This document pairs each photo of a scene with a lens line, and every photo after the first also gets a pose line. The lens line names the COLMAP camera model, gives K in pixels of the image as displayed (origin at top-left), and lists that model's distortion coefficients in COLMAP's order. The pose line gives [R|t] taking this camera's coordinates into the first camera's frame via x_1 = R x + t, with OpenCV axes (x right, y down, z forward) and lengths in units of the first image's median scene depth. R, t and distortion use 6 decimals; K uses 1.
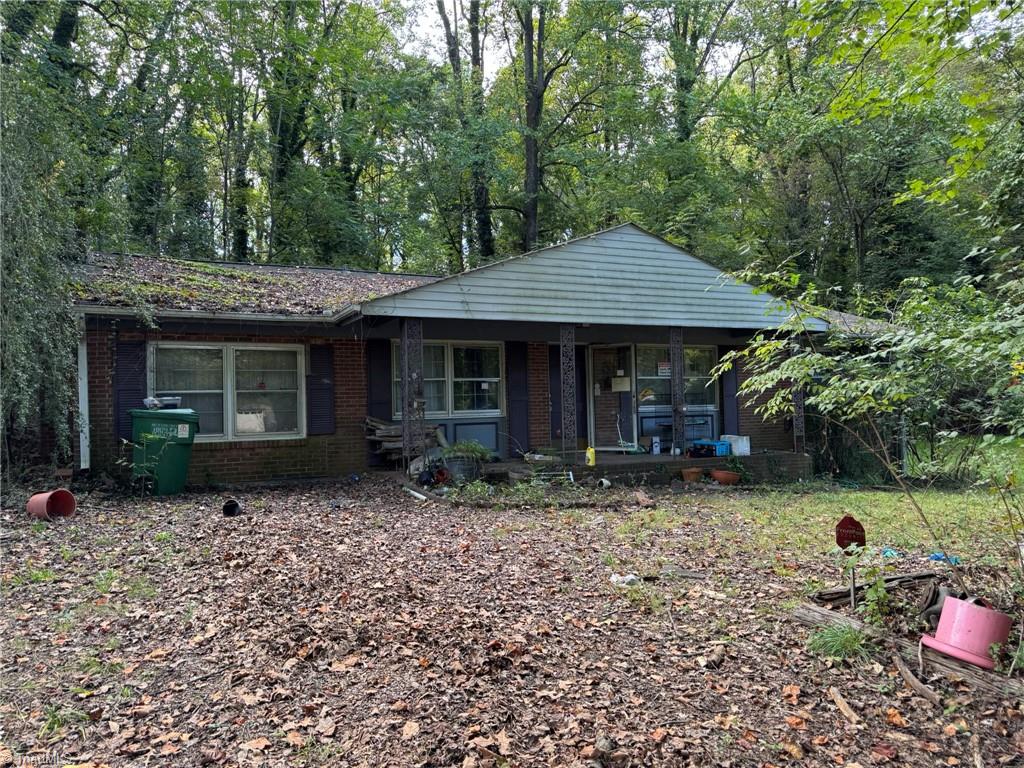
lens RADIAL K [[710.9, 0, 519.6], [0, 710.9, 391.6], [0, 0, 1]] dist [0.051766, -0.076113]
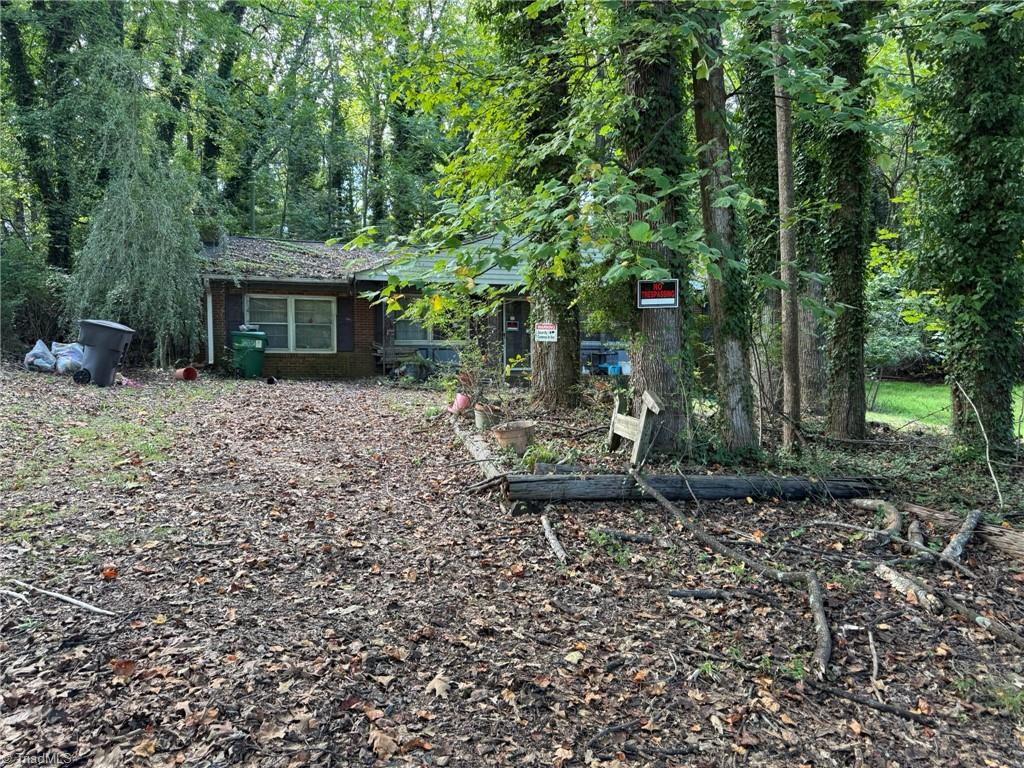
lens RADIAL K [[699.8, 0, 539.9], [0, 699.8, 381.4], [0, 0, 1]] dist [0.040502, -0.057293]
pose [[0.982704, 0.031578, -0.182470, 0.515862], [-0.021667, 0.998192, 0.056059, 0.031590], [0.183910, -0.051135, 0.981612, -0.575852]]
